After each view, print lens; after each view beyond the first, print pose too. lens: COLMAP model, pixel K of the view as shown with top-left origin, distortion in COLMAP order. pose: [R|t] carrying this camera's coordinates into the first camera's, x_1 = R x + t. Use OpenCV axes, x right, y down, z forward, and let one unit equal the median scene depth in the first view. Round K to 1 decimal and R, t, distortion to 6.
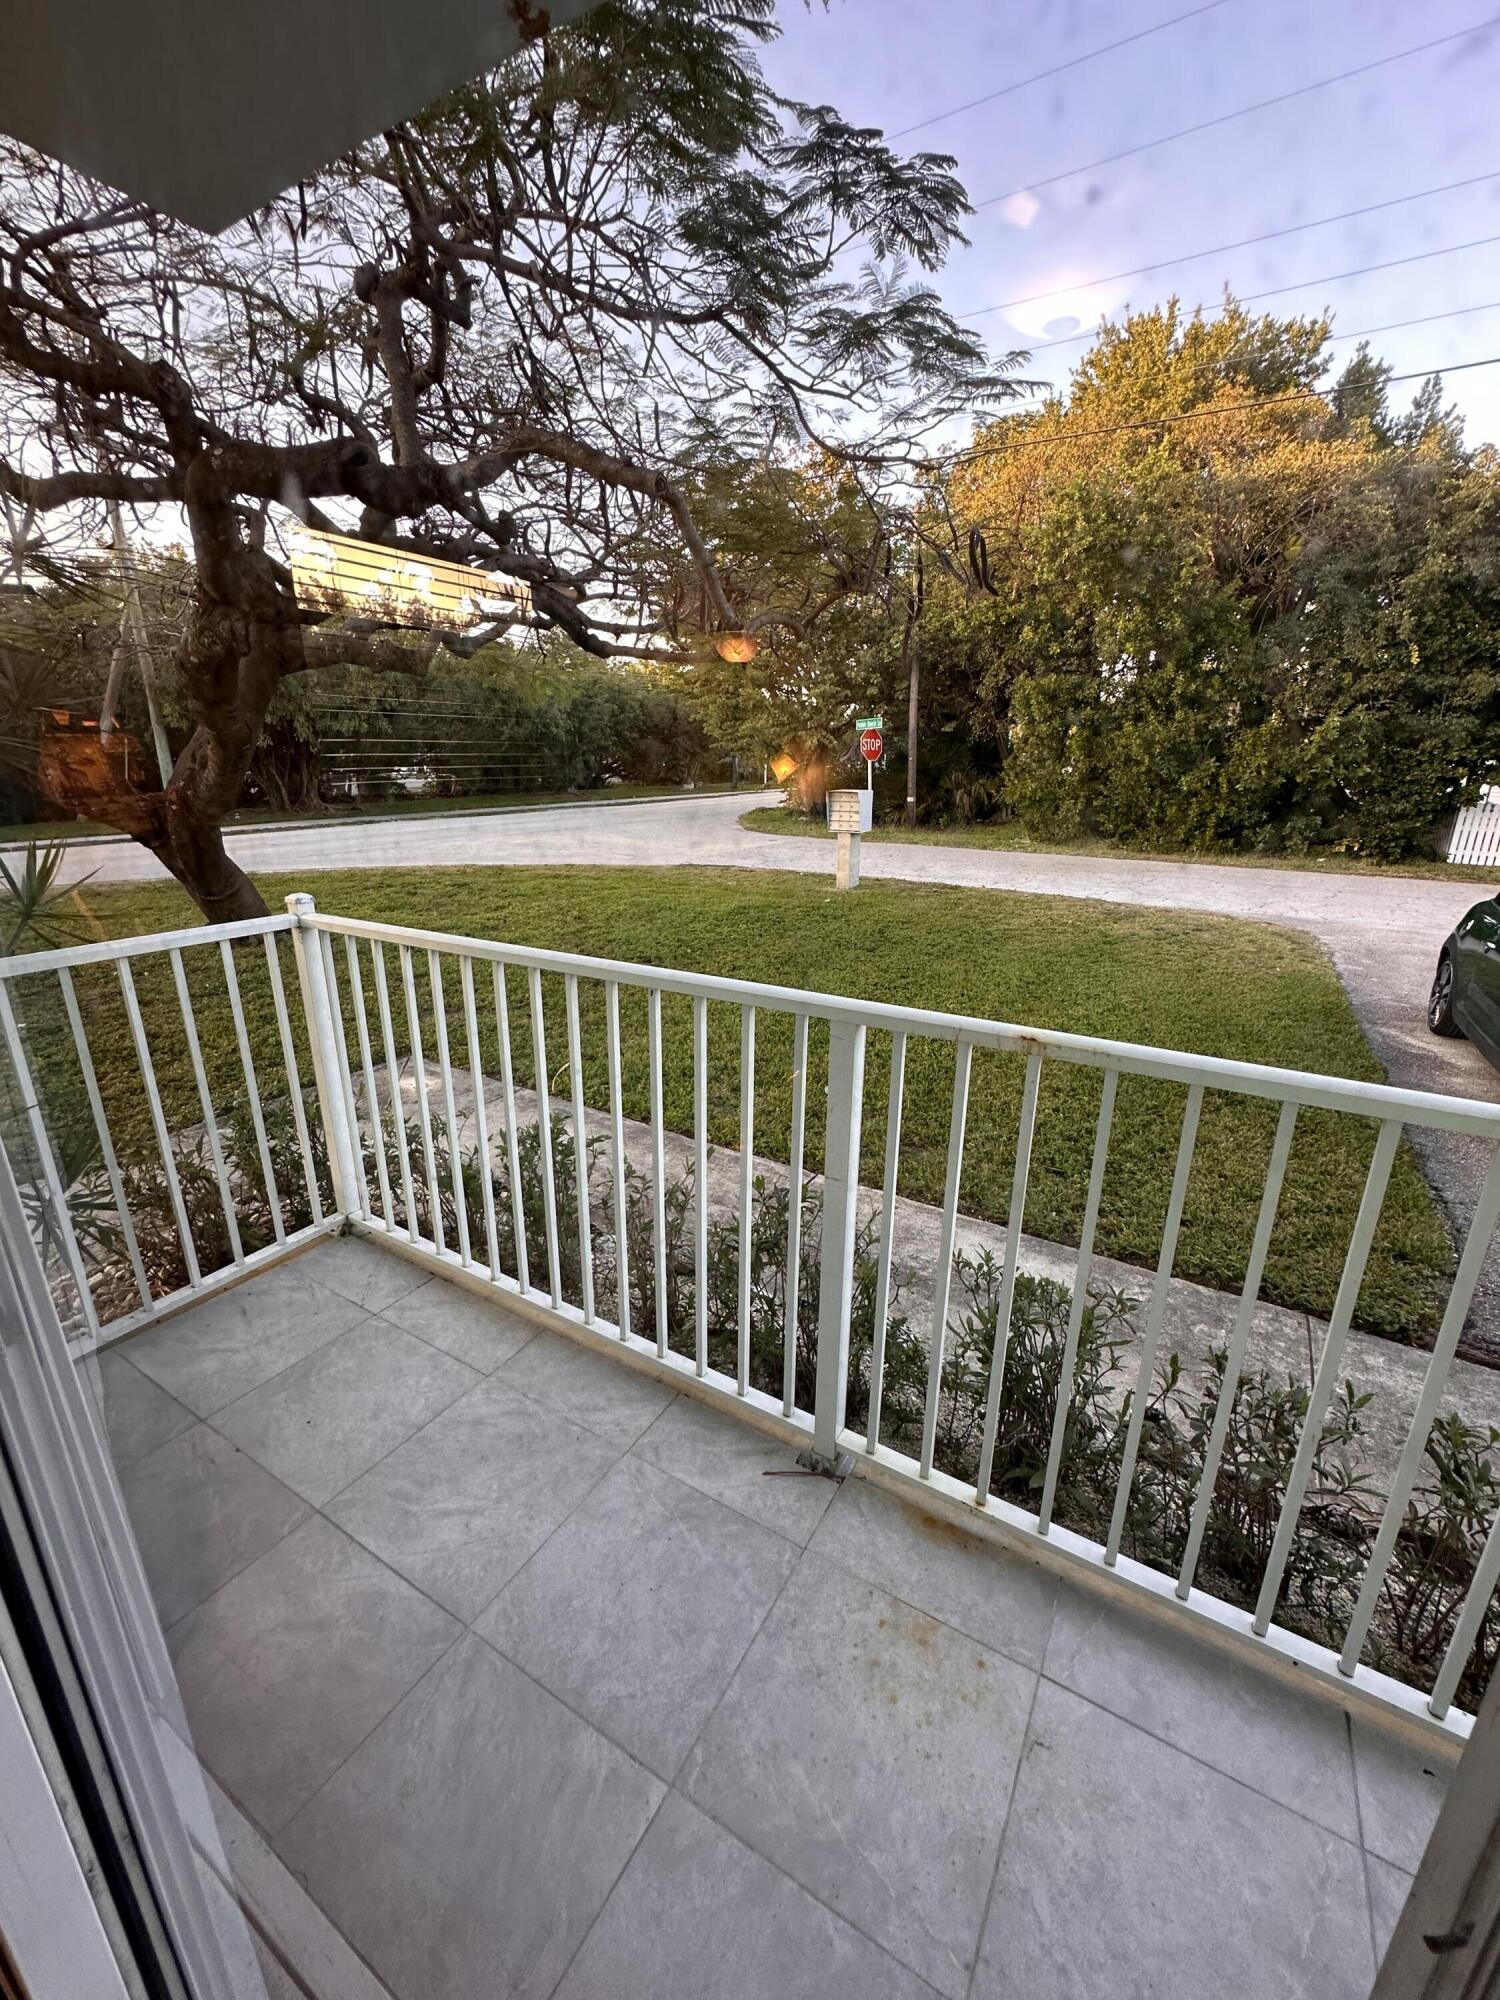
lens RADIAL K [[800.2, 0, 750.0], [0, 800.2, 1000.0], [0, 0, 1]] dist [-0.003570, 0.000712]
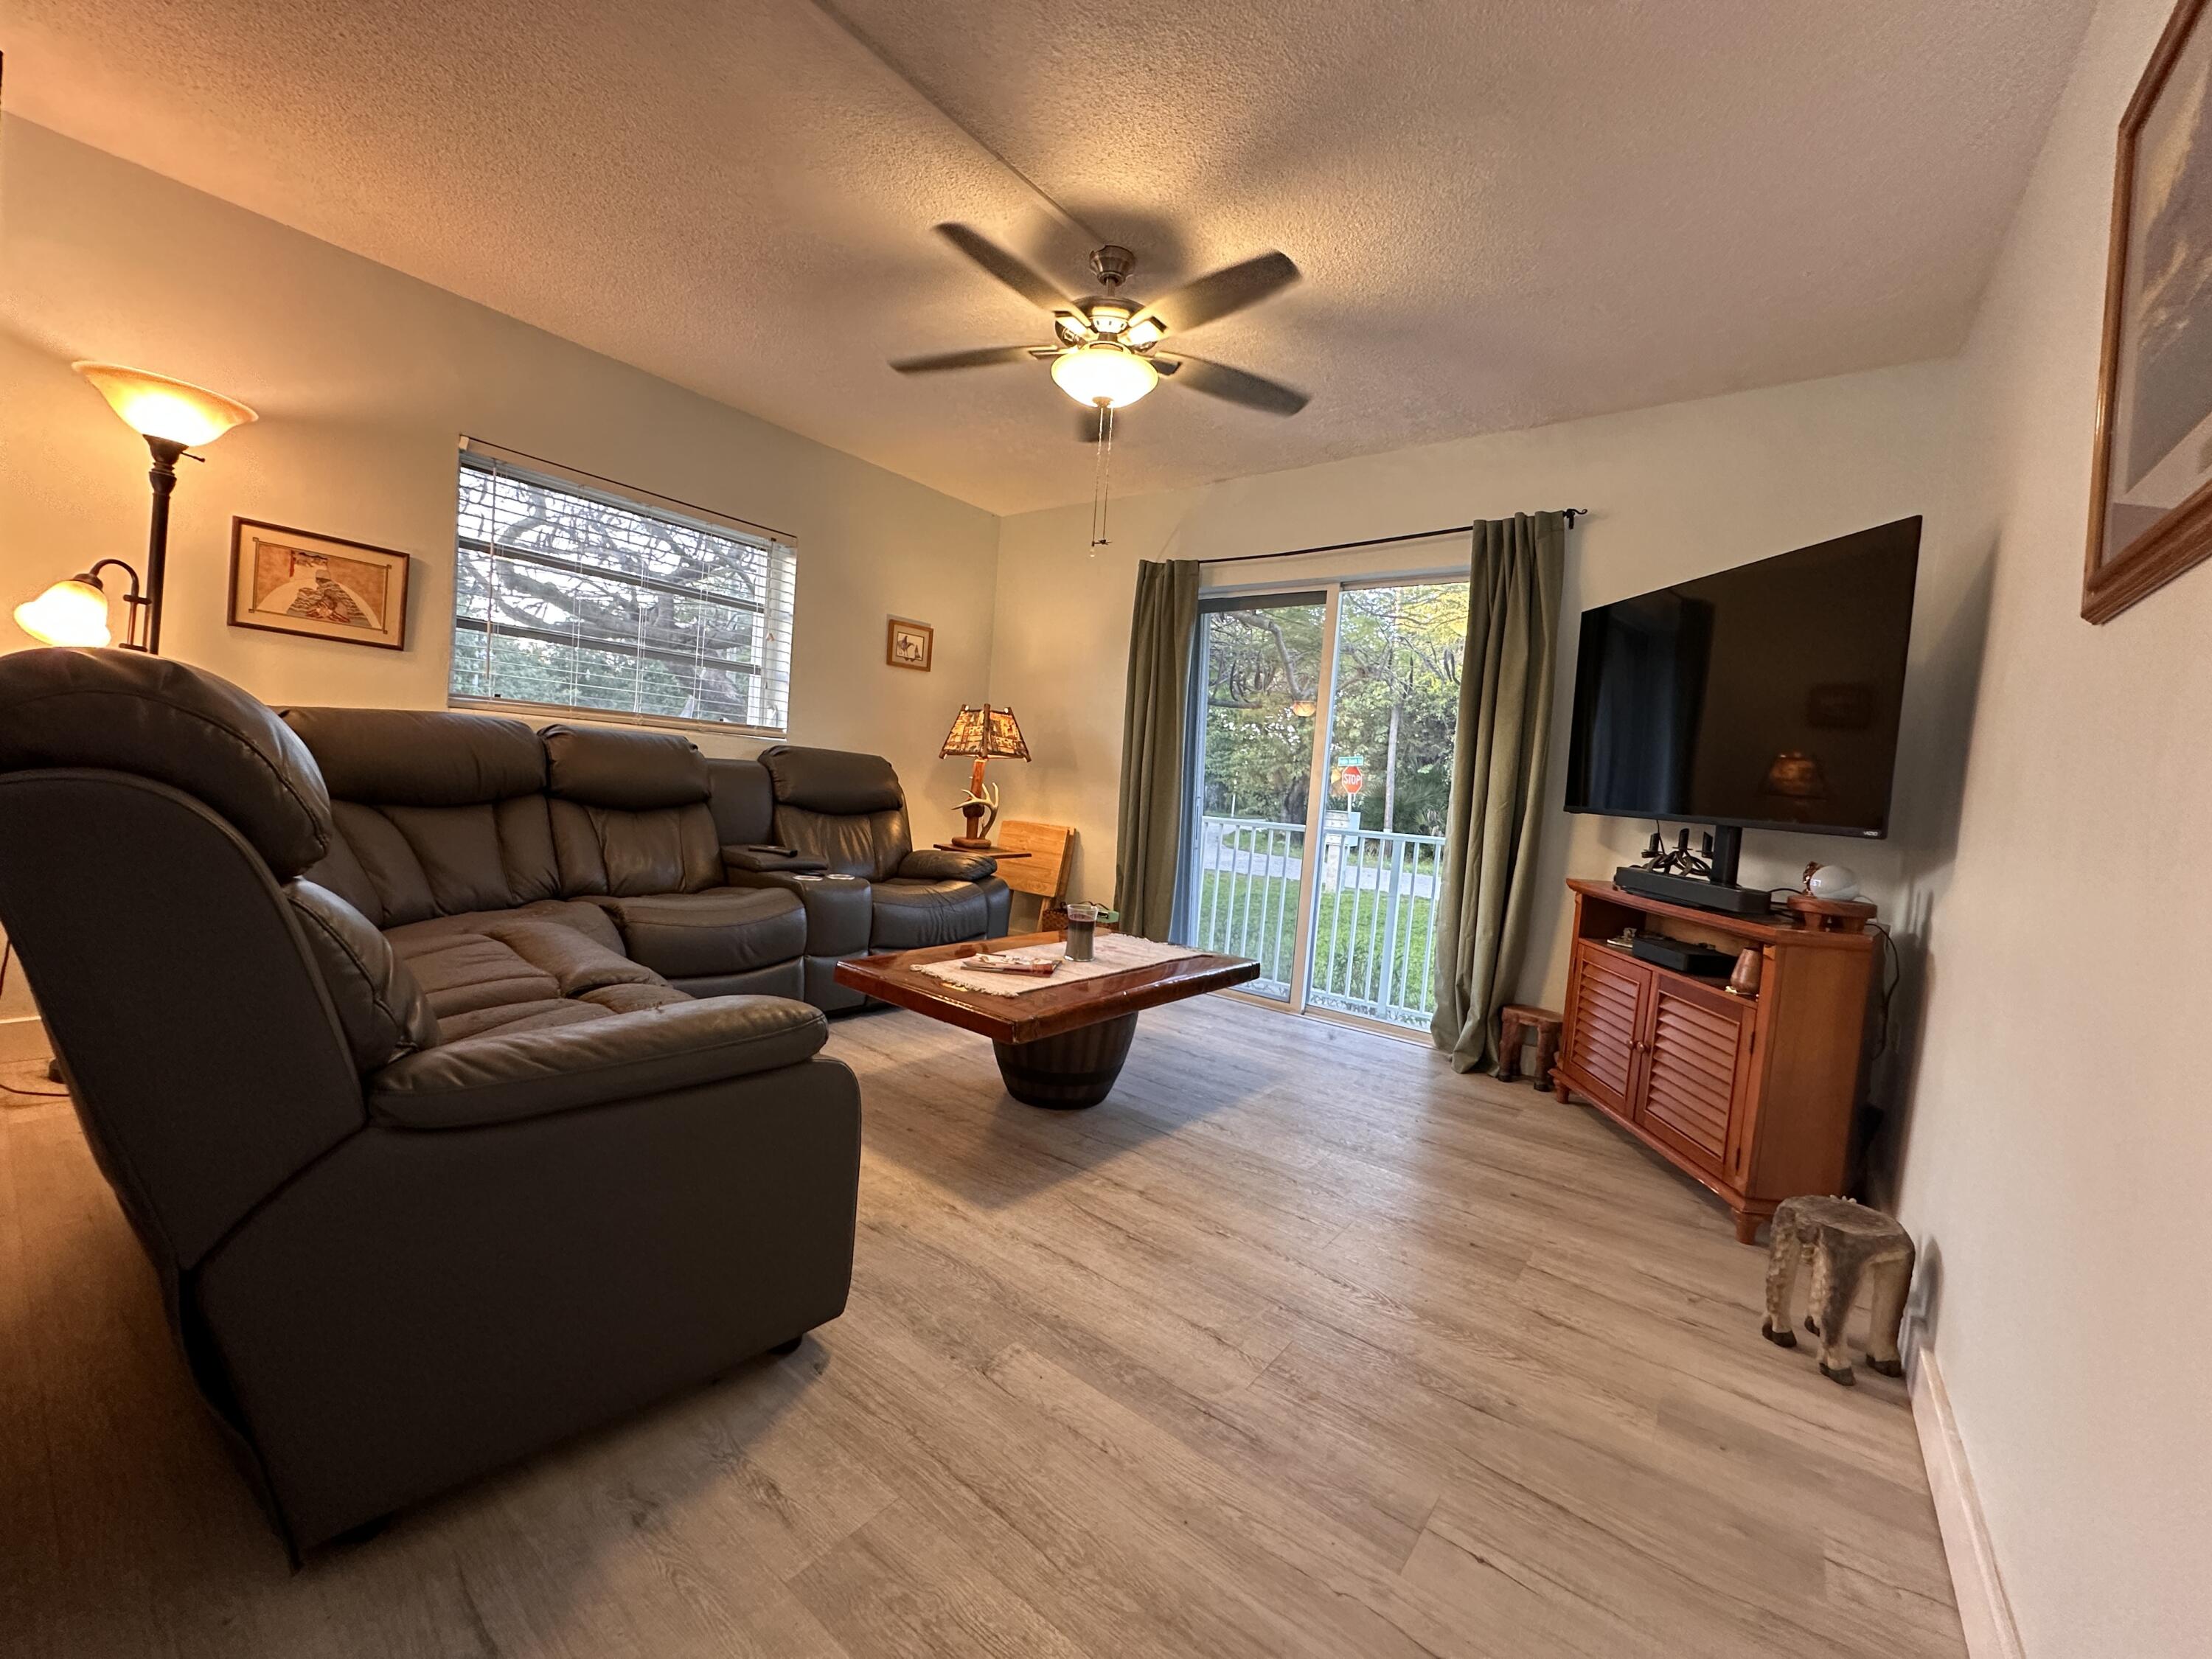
lens RADIAL K [[881.5, 0, 1106.0], [0, 881.5, 829.5], [0, 0, 1]] dist [-0.005467, 0.000039]
pose [[0.991314, 0.076161, -0.107218, -0.048607], [-0.099739, 0.966758, -0.235440, 0.065389], [0.085723, 0.244089, 0.965957, -0.180455]]
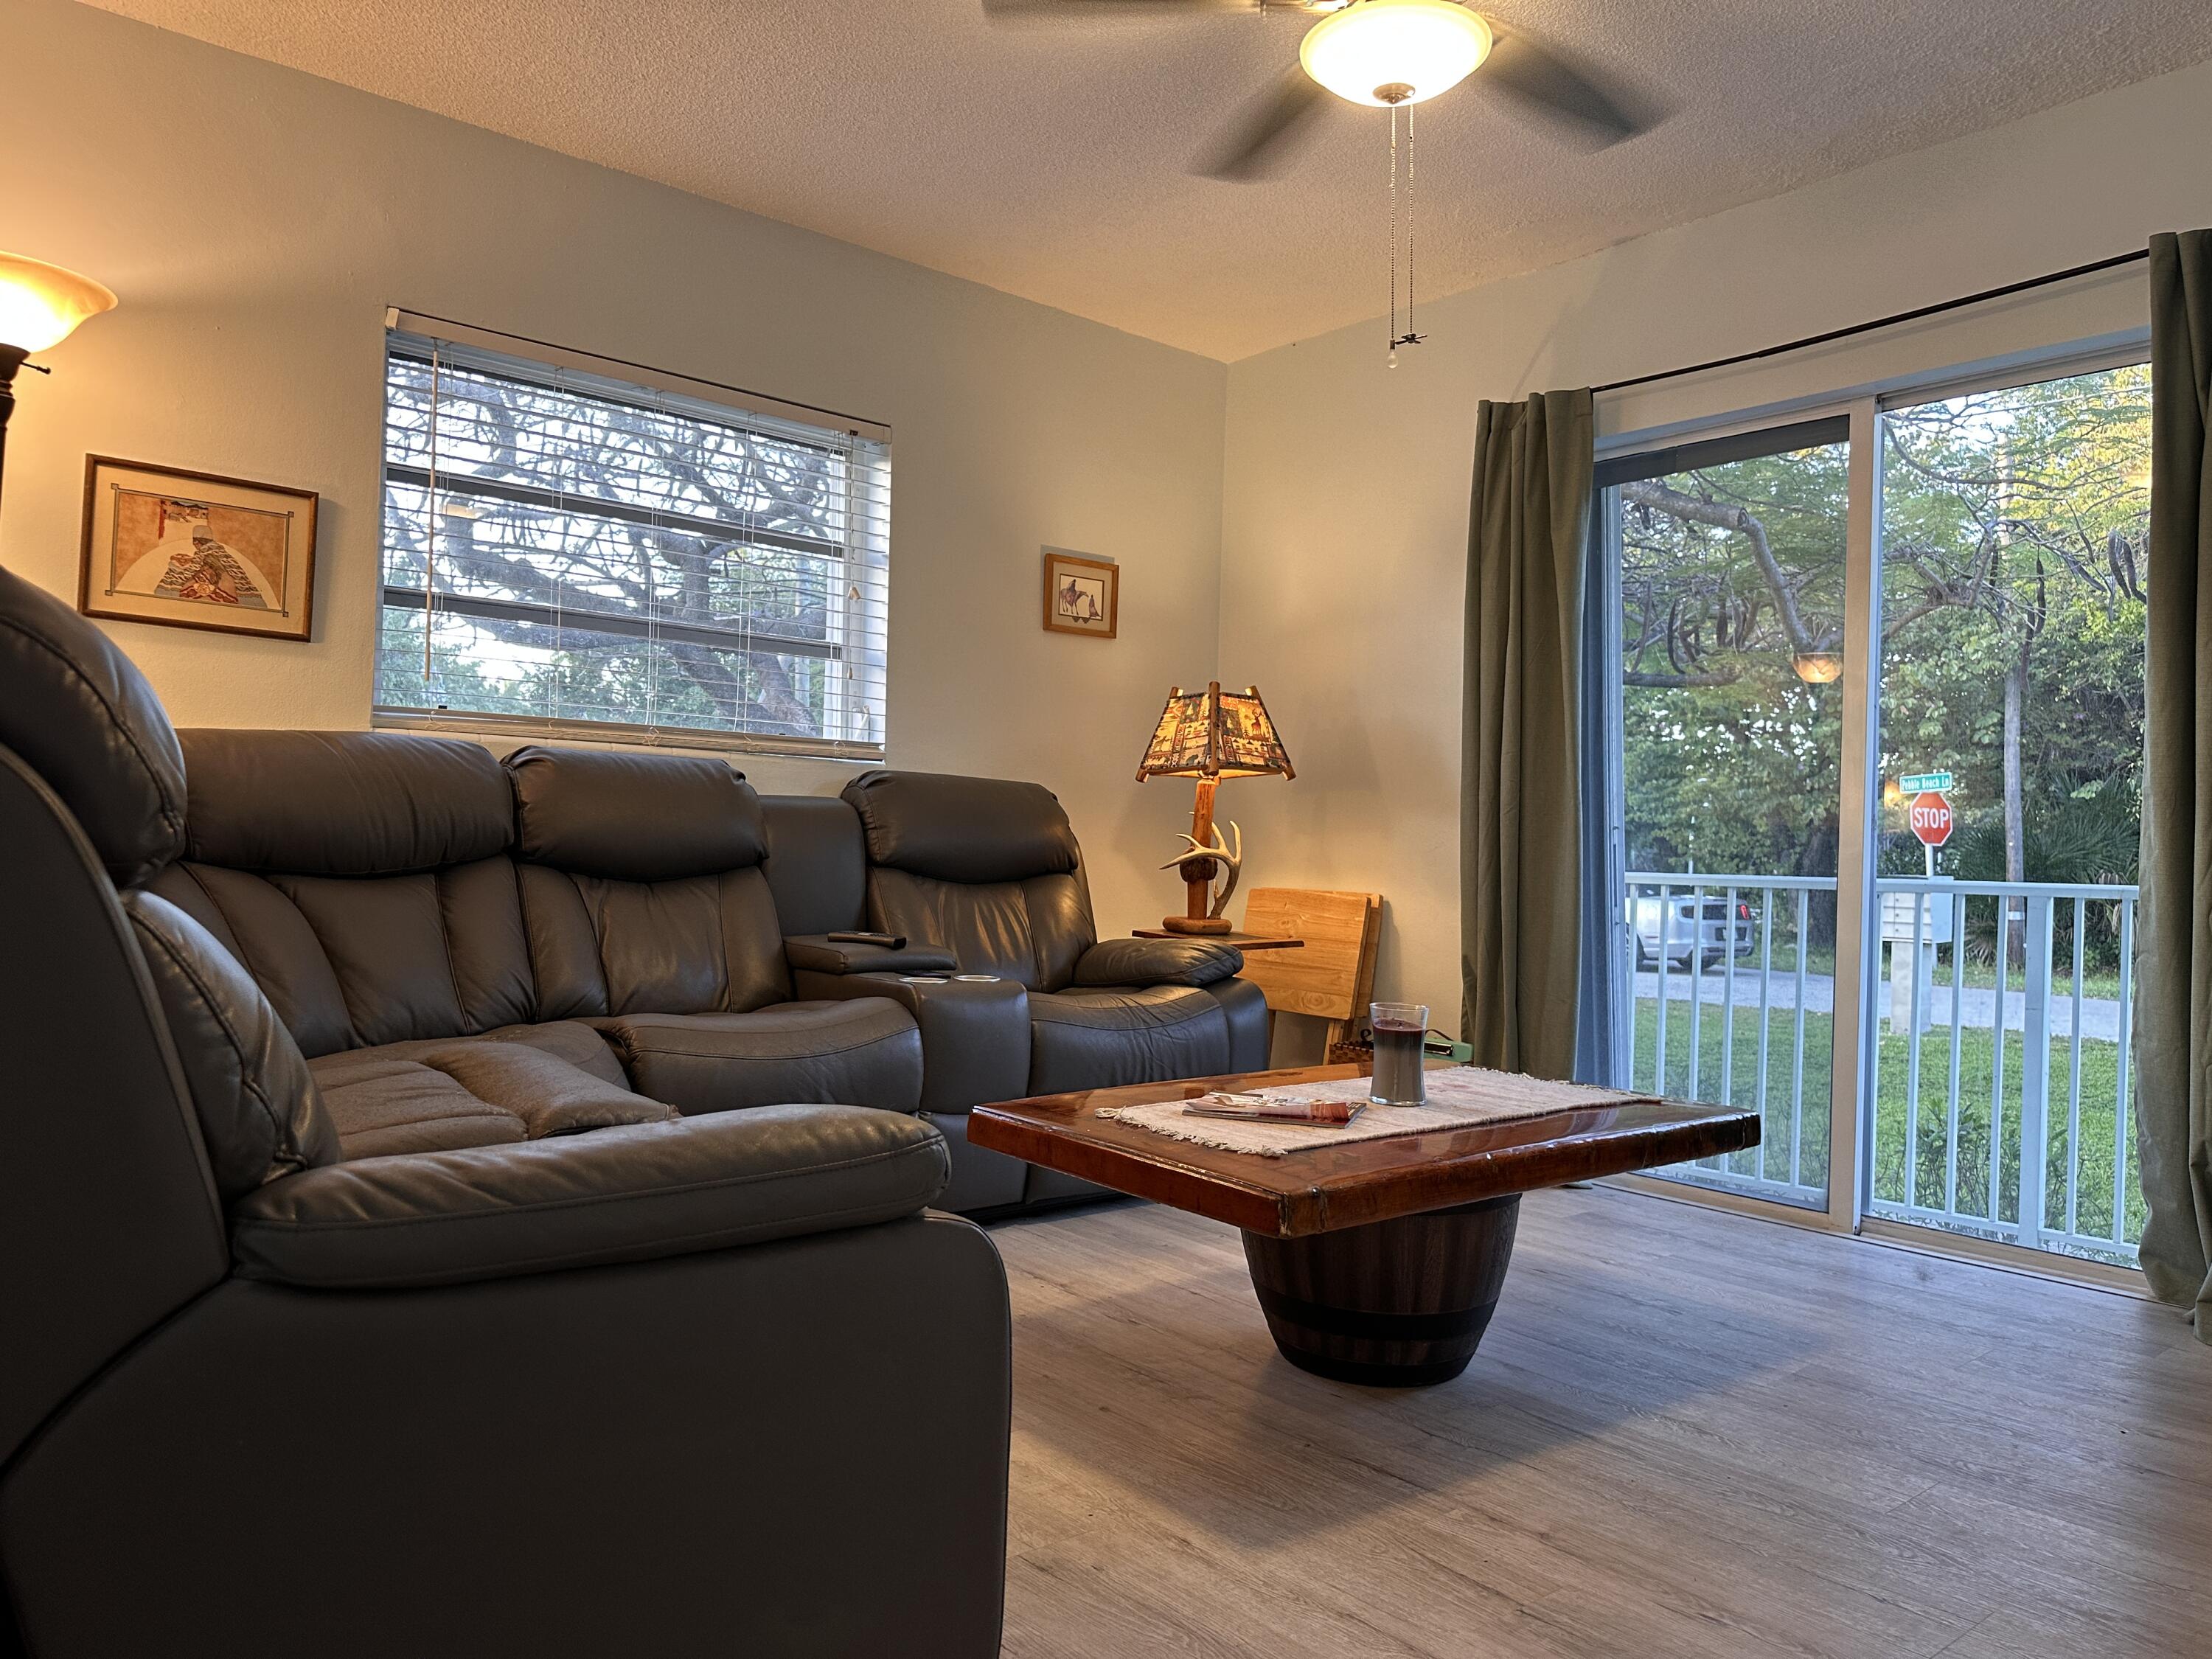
lens RADIAL K [[1542.0, 0, 1098.2], [0, 1542.0, 844.4], [0, 0, 1]] dist [0.106258, -0.146969]
pose [[0.946640, 0.020549, -0.321637, -0.048017], [-0.114651, 0.954157, -0.276478, 0.072490], [0.301211, 0.298601, 0.905599, -0.176368]]
